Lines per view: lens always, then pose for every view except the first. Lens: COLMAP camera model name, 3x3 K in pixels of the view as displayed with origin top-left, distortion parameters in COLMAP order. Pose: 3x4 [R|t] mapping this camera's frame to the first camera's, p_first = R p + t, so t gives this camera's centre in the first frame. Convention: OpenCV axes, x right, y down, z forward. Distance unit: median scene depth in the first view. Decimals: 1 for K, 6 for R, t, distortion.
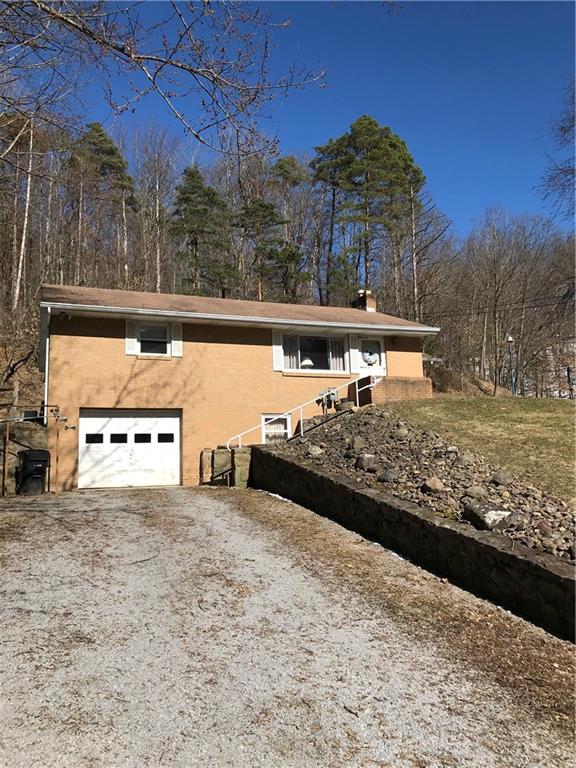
lens RADIAL K [[619.1, 0, 289.9], [0, 619.1, 380.9], [0, 0, 1]] dist [0.054582, -0.090876]
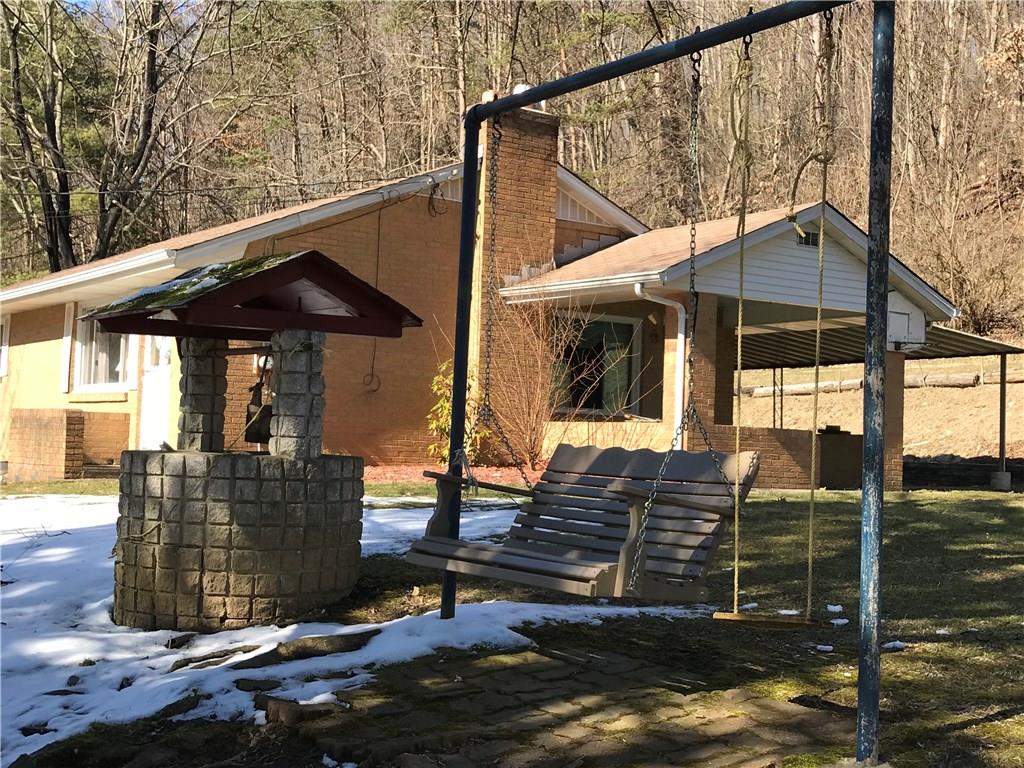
lens RADIAL K [[1323.6, 0, 512.0], [0, 1323.6, 384.0], [0, 0, 1]] dist [0.205378, -0.761467]
pose [[0.224584, -0.022427, -0.974197, 1.141504], [0.061175, 0.998088, -0.008874, 0.009638], [0.972533, -0.057603, 0.225526, 1.178112]]
